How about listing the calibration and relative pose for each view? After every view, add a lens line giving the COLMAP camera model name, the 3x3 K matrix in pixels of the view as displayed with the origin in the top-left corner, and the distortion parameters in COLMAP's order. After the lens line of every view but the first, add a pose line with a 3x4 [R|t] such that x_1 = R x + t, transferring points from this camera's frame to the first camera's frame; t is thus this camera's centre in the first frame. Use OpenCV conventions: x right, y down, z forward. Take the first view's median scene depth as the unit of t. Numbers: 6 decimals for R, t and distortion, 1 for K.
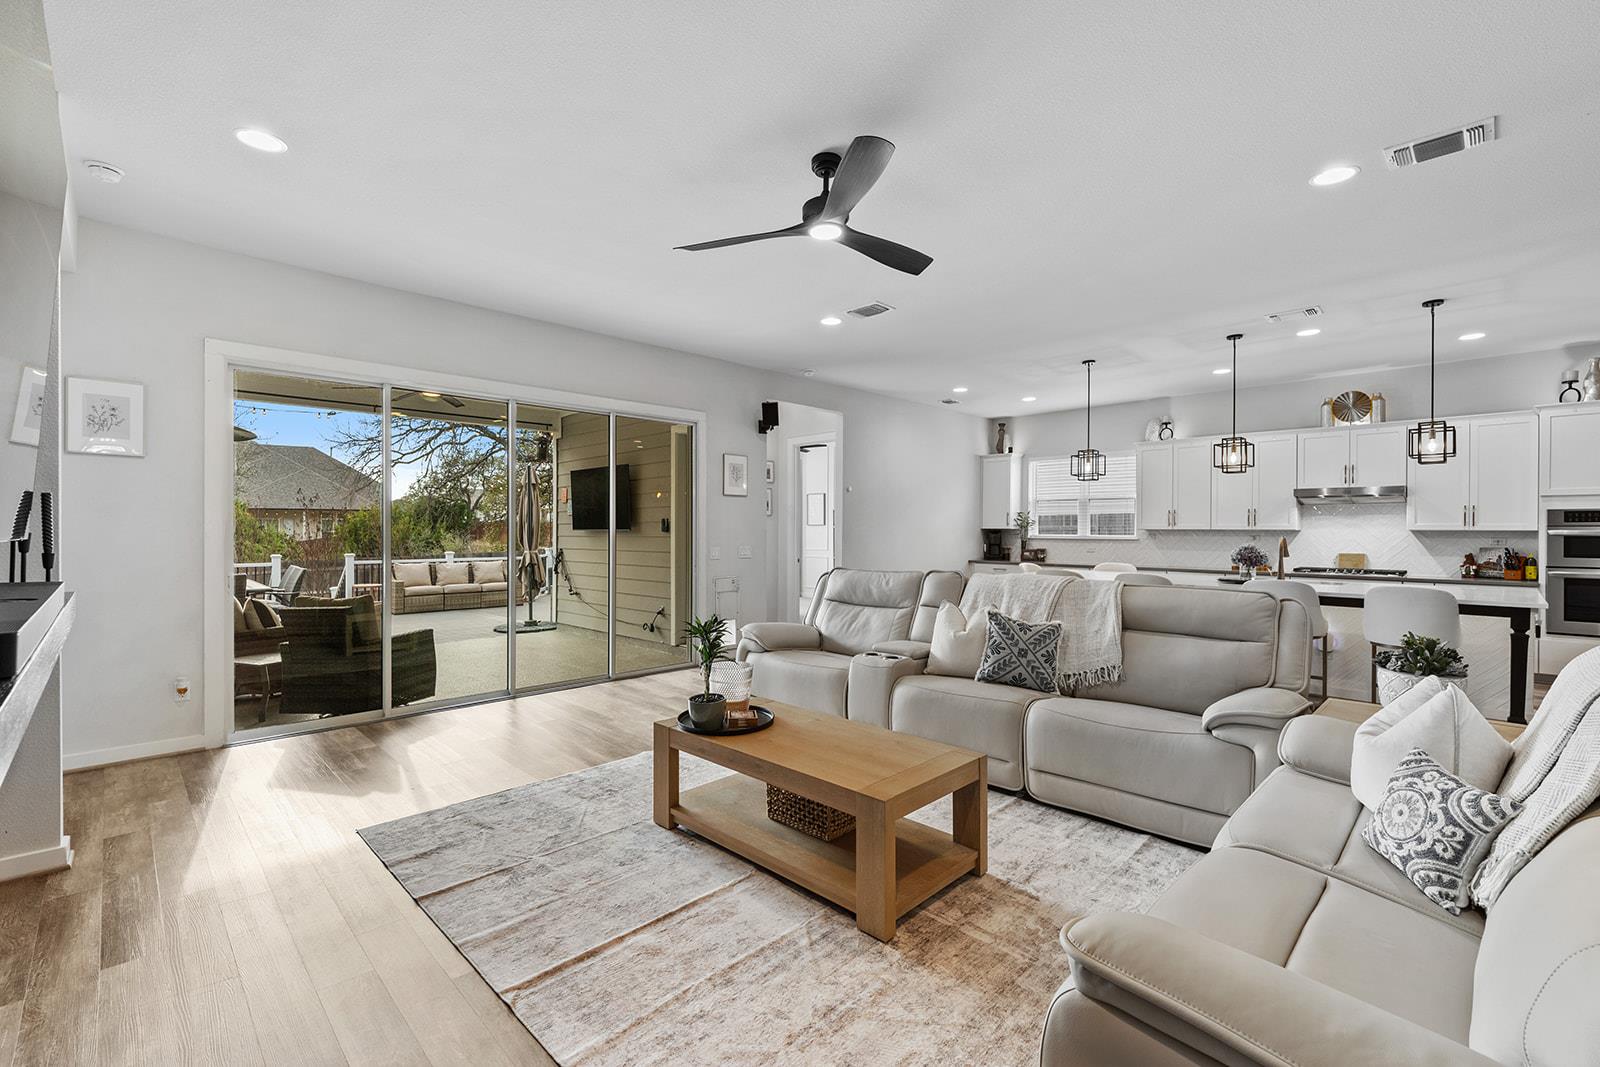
lens RADIAL K [[691.0, 0, 790.0], [0, 691.0, 531.1], [0, 0, 1]] dist [0.004835, 0.000553]
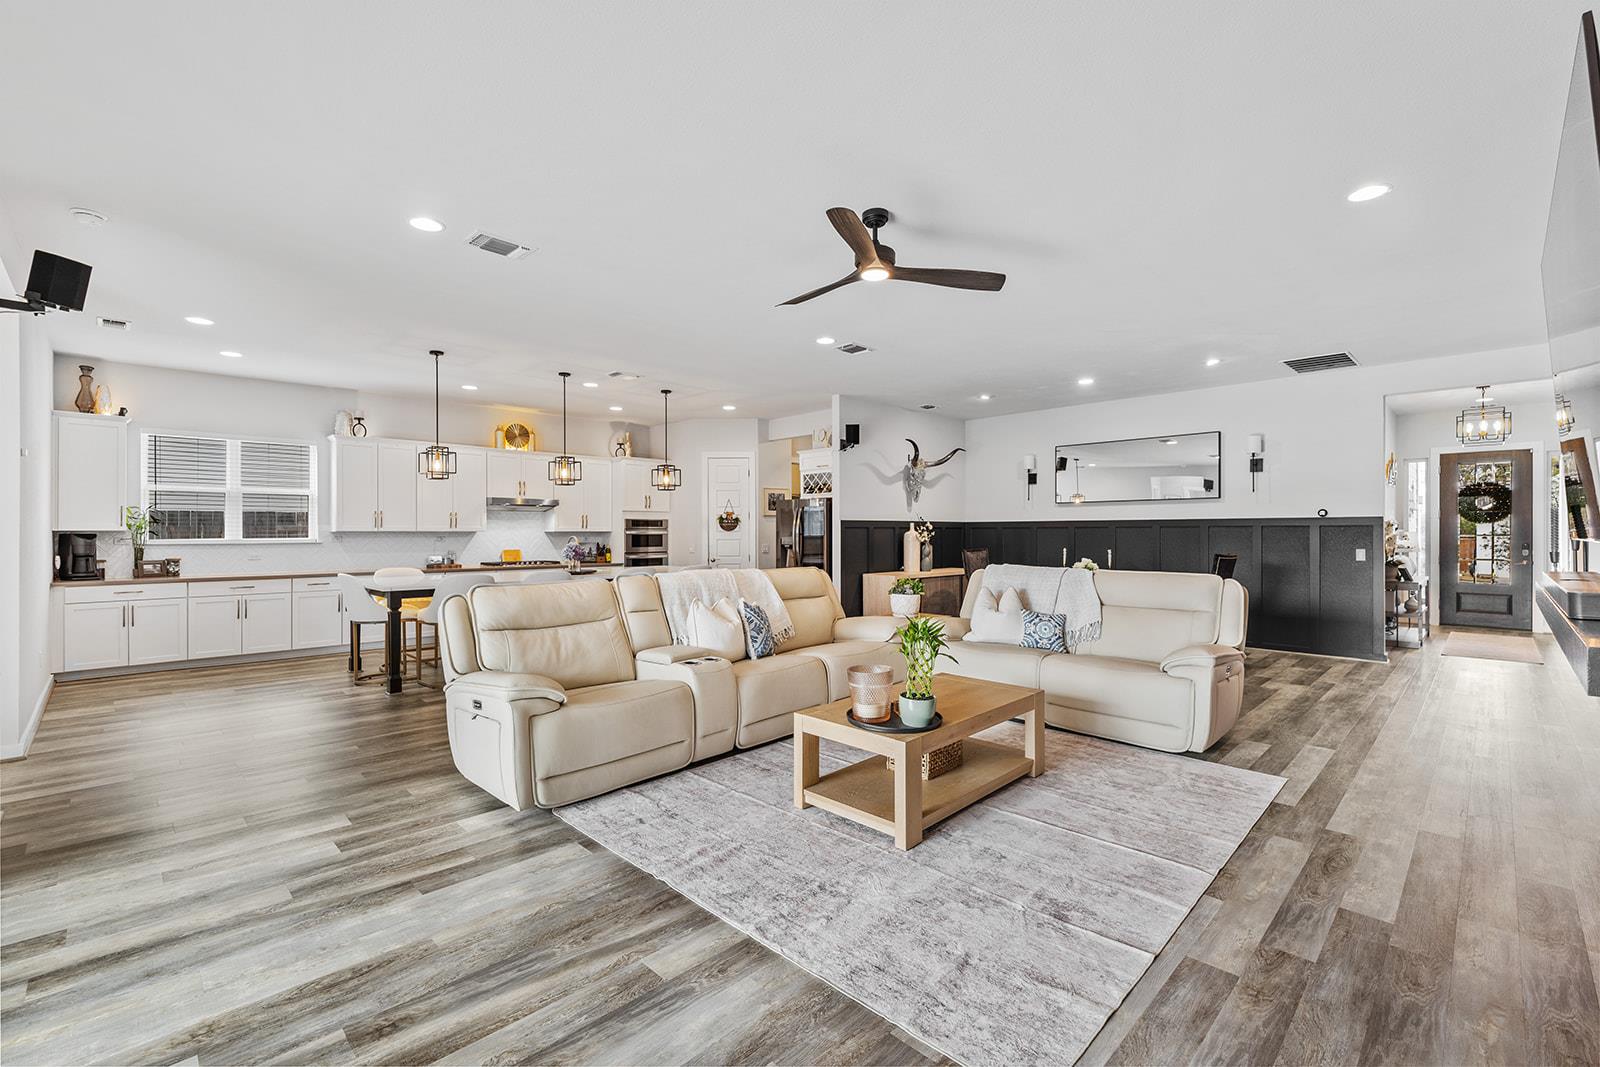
lens RADIAL K [[691.0, 0, 790.0], [0, 691.0, 531.1], [0, 0, 1]] dist [0.004835, 0.000553]
pose [[-0.003041, -0.001880, 0.999994, -0.465686], [0.003596, 0.999992, 0.001891, -0.002724], [-0.999989, 0.003602, -0.003035, 0.482852]]
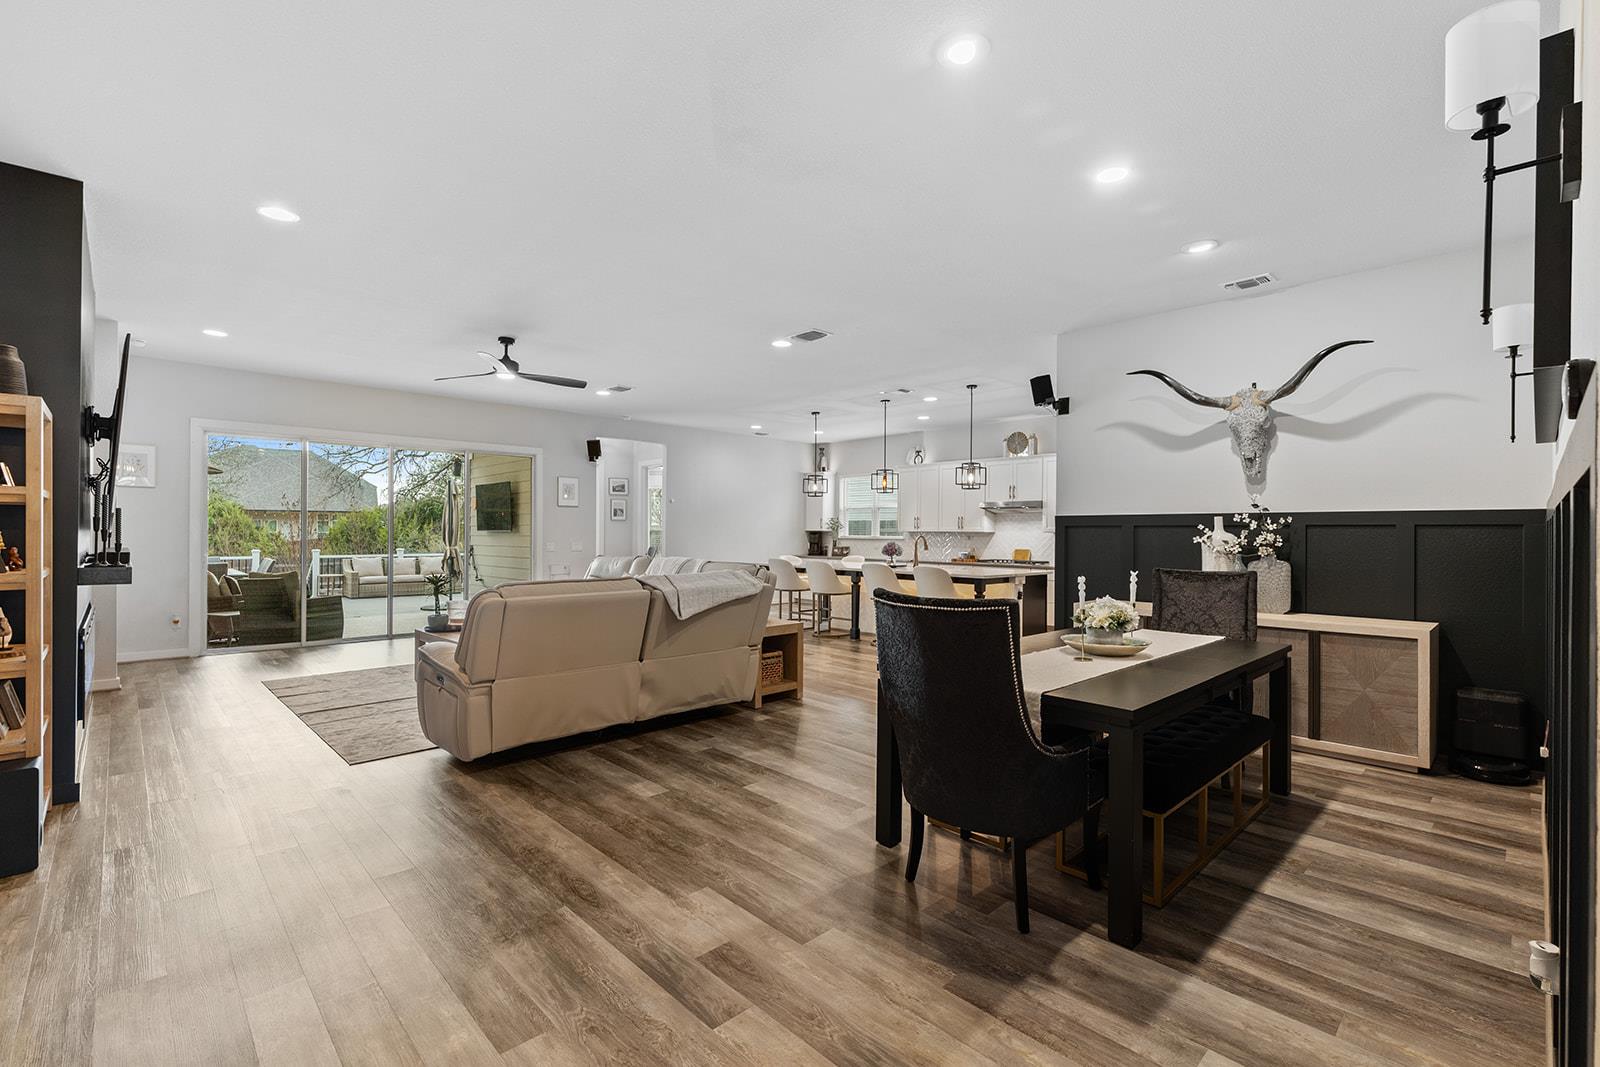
lens RADIAL K [[701.9, 0, 792.2], [0, 701.9, 531.4], [0, 0, 1]] dist [-0.001040, -0.000254]
pose [[0.999968, 0.003402, -0.007243, 0.360786], [-0.003426, 0.999989, -0.003289, 0.002582], [0.007232, 0.003314, 0.999968, -0.395687]]
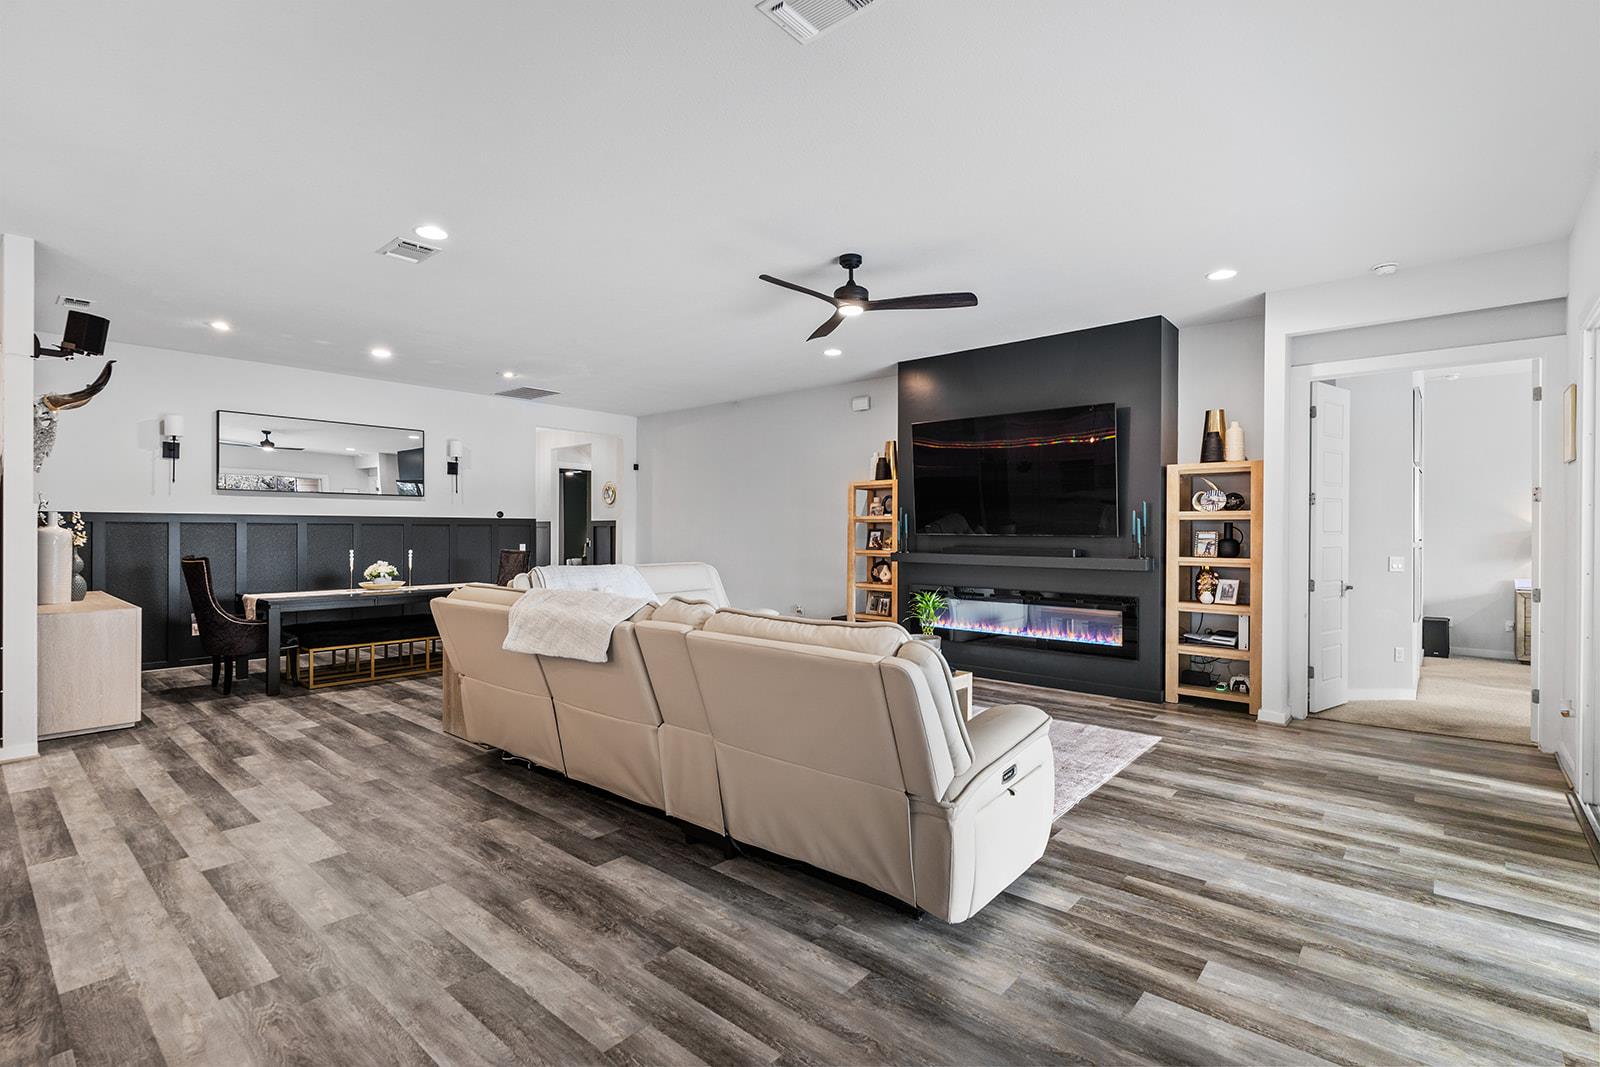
lens RADIAL K [[751.4, 0, 800.0], [0, 751.4, 533.5], [0, 0, 1]] dist [0.000258, -0.000215]
pose [[-0.996405, -0.004529, -0.084601, 0.106712], [-0.005073, 0.999968, 0.006217, -0.002101], [0.084570, 0.006624, -0.996396, 1.018102]]
